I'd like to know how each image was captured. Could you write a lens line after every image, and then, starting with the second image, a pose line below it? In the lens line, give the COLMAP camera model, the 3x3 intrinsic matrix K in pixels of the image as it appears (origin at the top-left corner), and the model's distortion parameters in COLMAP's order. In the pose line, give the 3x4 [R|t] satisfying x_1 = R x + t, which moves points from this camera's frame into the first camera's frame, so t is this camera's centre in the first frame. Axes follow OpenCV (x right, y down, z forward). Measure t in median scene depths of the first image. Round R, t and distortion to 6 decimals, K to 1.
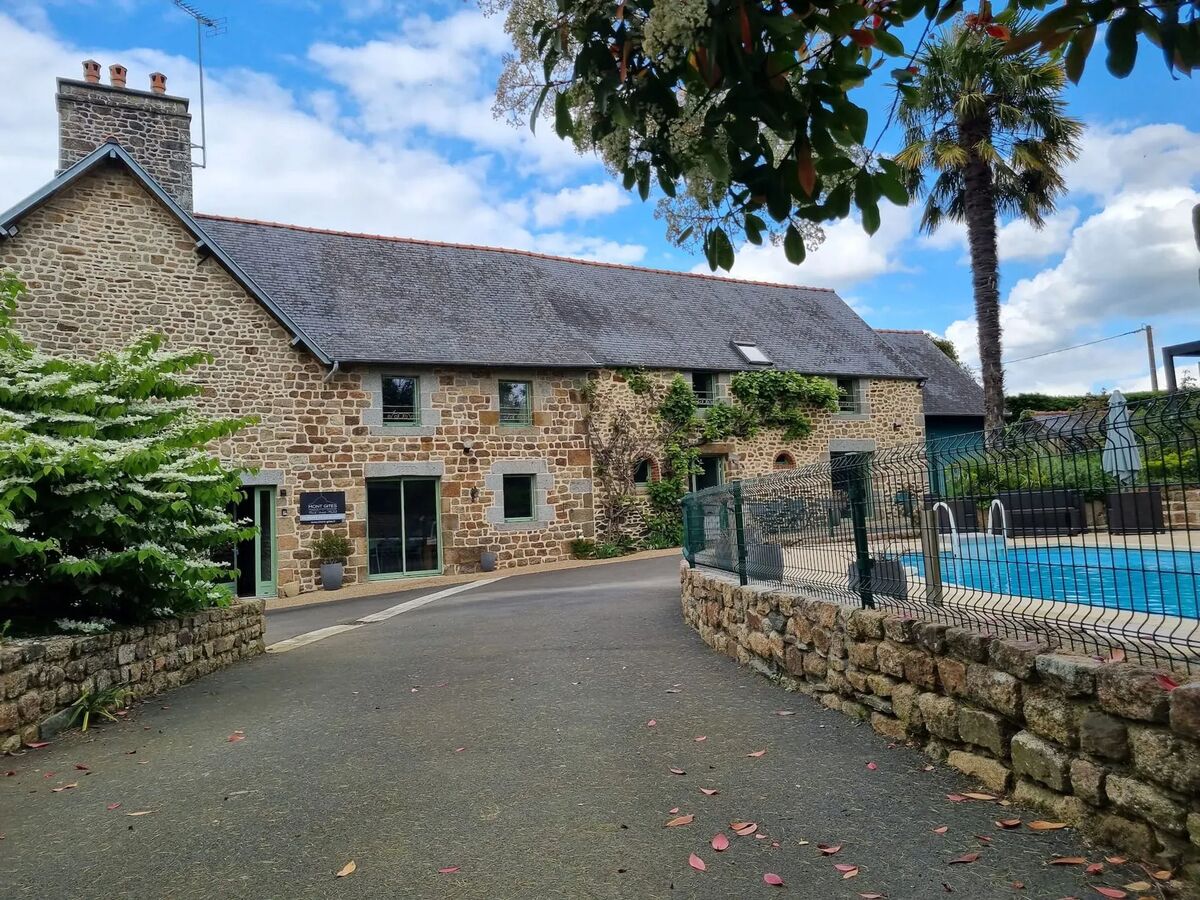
lens RADIAL K [[899.9, 0, 609.4], [0, 899.9, 438.8], [0, 0, 1]] dist [0.044836, -0.007310]
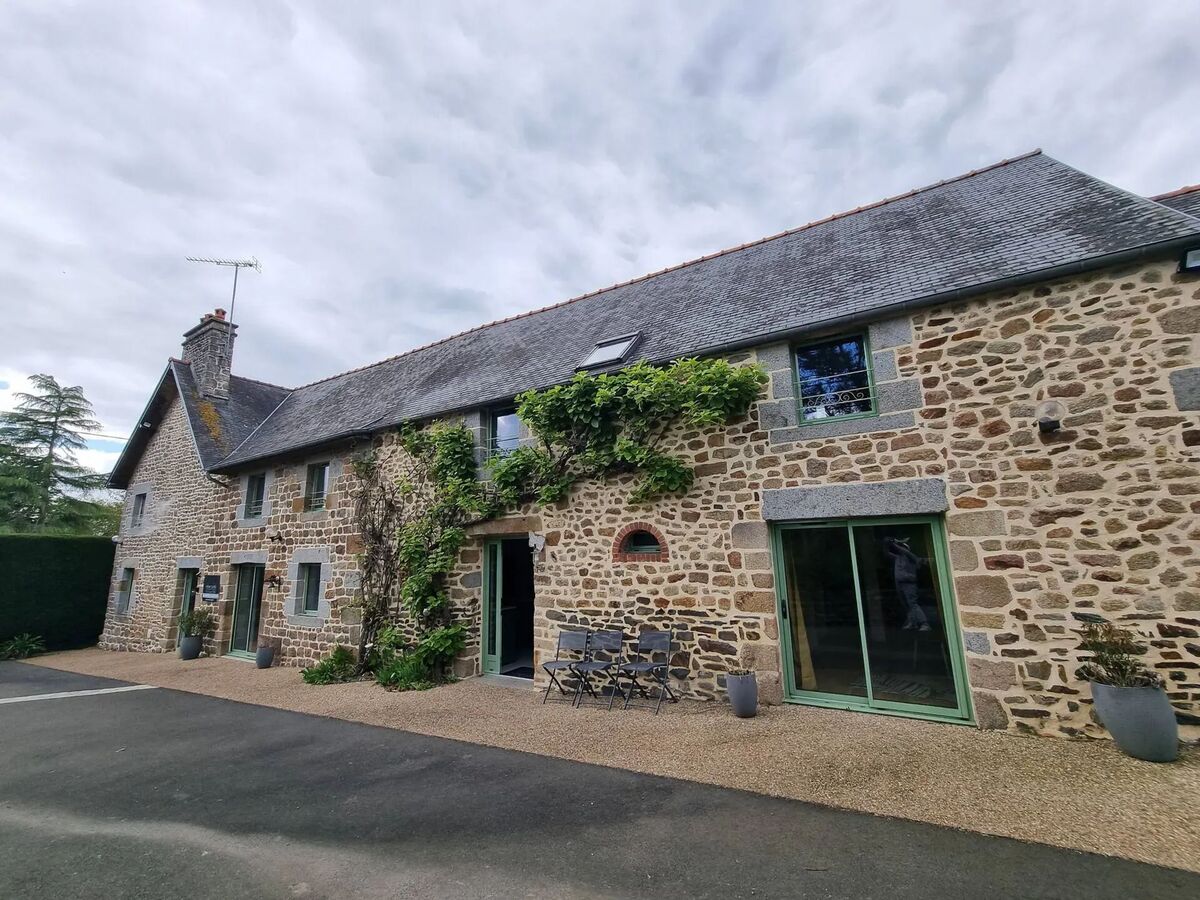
lens RADIAL K [[486.9, 0, 606.3], [0, 486.9, 455.7], [0, 0, 1]] dist [0.008396, -0.004328]
pose [[0.494740, -0.122423, -0.860375, 0.539448], [0.074672, 0.992355, -0.098263, 0.001283], [0.865827, -0.015631, 0.500099, 1.092780]]
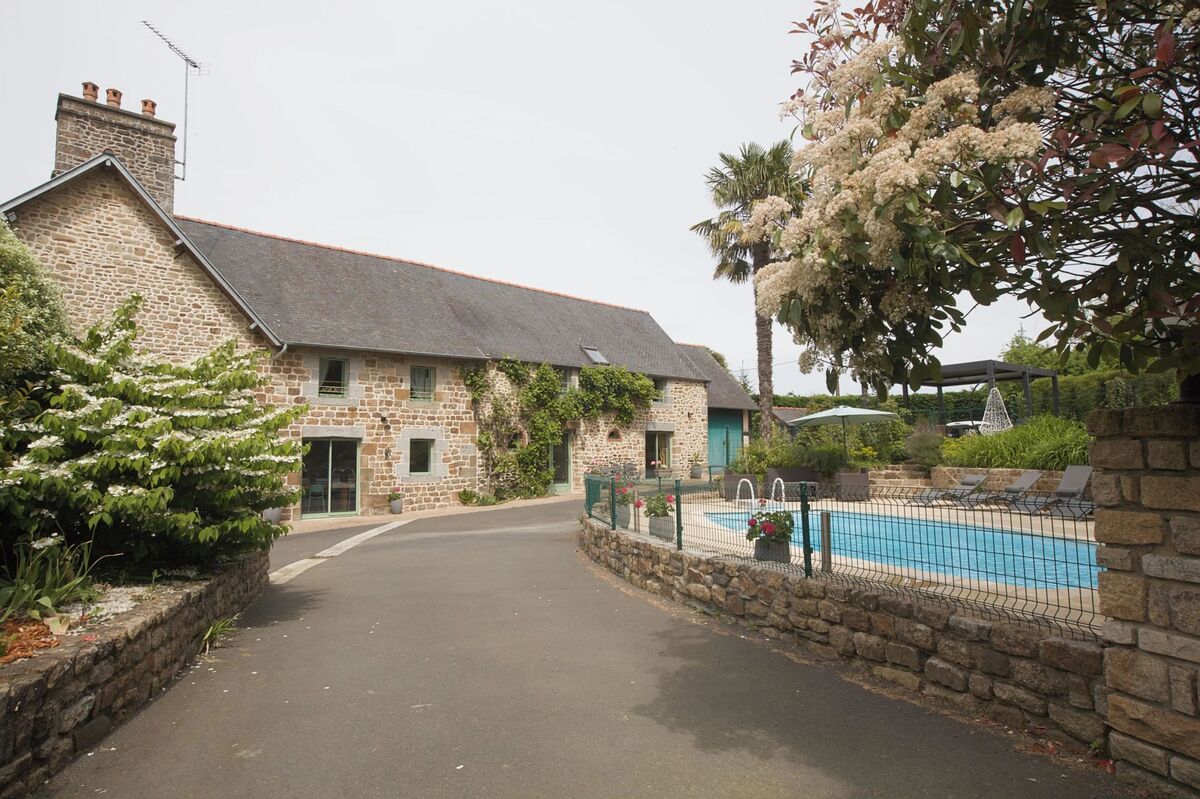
lens RADIAL K [[692.7, 0, 600.0], [0, 692.7, 399.5], [0, 0, 1]] dist [-0.041727, 0.045499]
pose [[0.973469, 0.058595, 0.221188, -0.080534], [-0.057151, 0.998282, -0.012927, -0.020708], [-0.221565, -0.000057, 0.975146, -0.027648]]
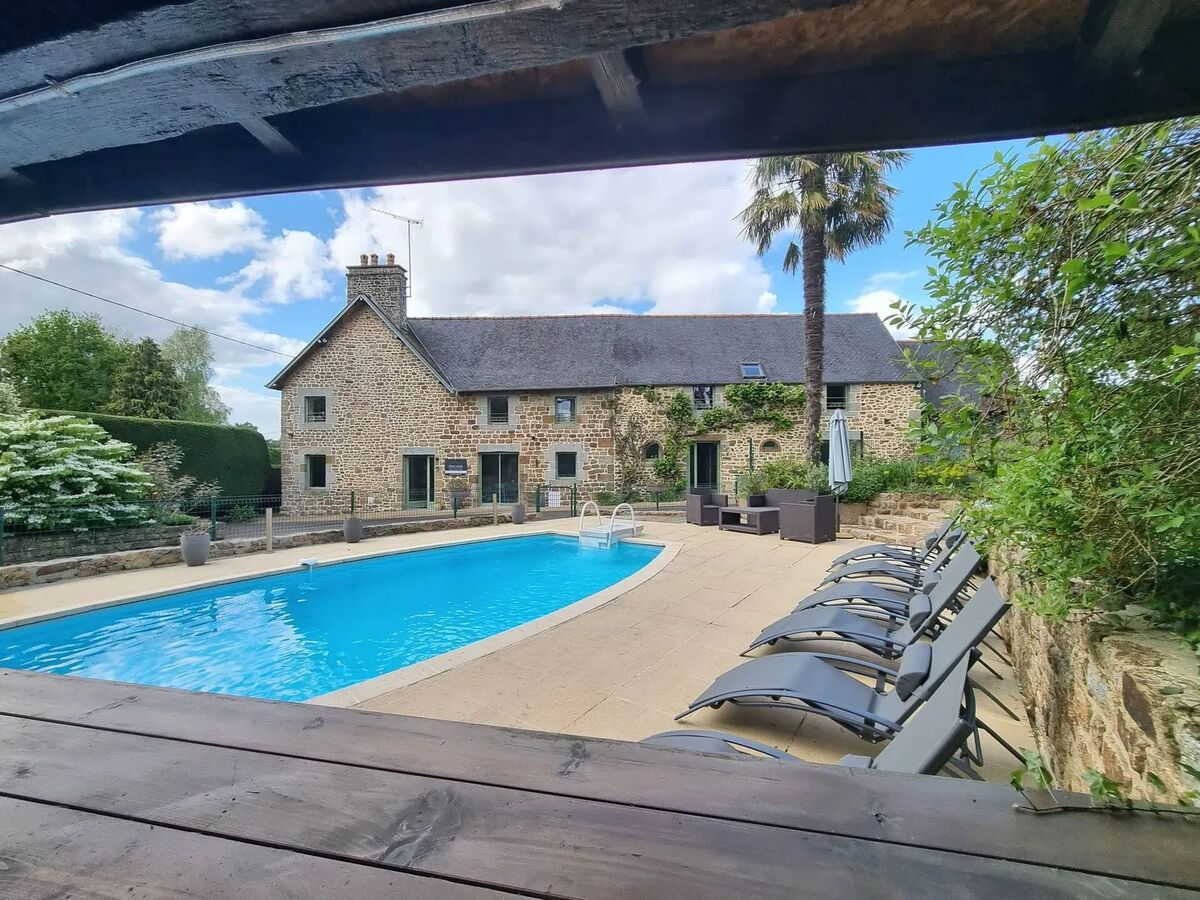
lens RADIAL K [[486.9, 0, 606.3], [0, 486.9, 455.7], [0, 0, 1]] dist [0.008396, -0.004328]
pose [[0.842378, 0.041257, -0.537306, 0.497884], [0.005017, 0.996421, 0.084376, -0.034030], [0.538864, -0.073772, 0.839156, 0.284508]]
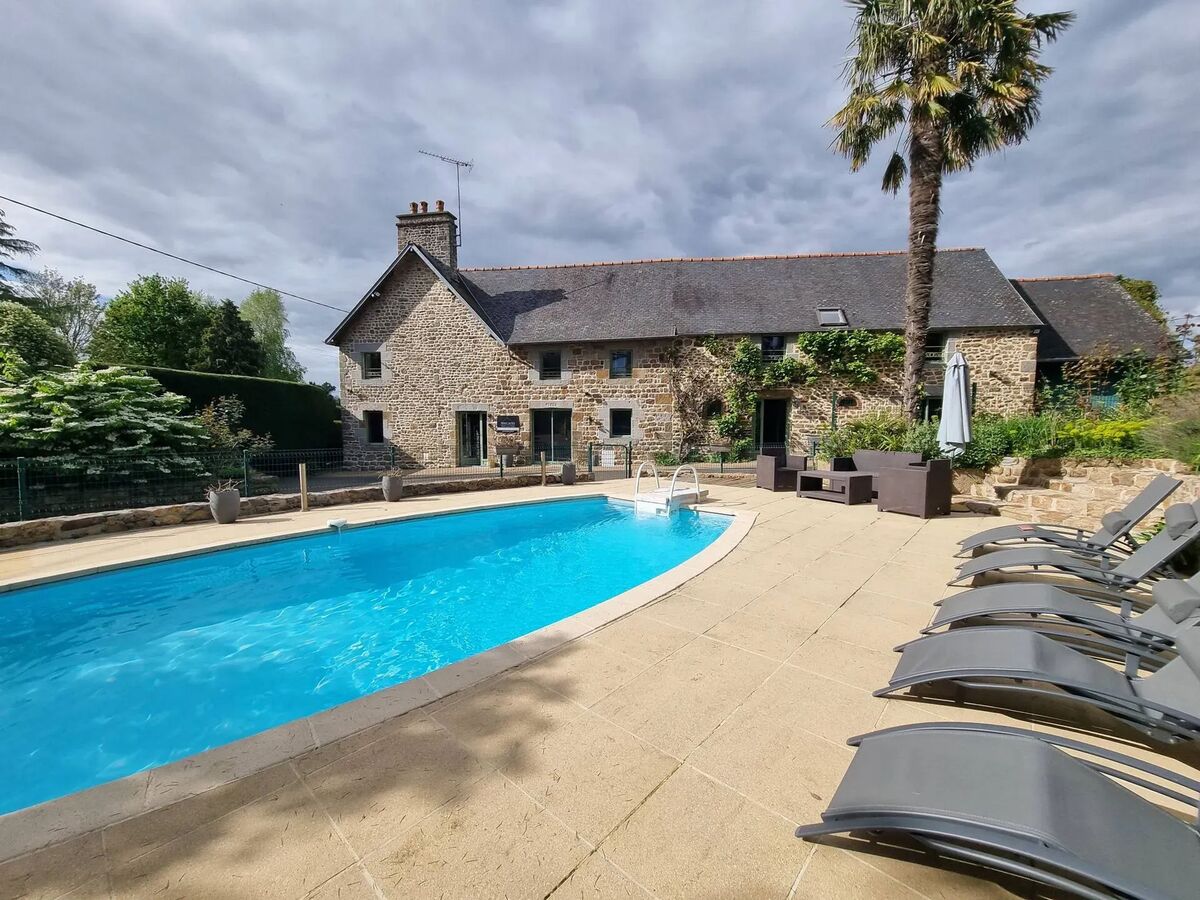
lens RADIAL K [[494.6, 0, 602.9], [0, 494.6, 454.5], [0, 0, 1]] dist [0.001669, -0.000061]
pose [[0.771866, 0.096052, -0.628487, 0.474867], [0.010477, 0.986466, 0.163629, -0.027468], [0.635698, -0.132884, 0.760414, 0.315531]]
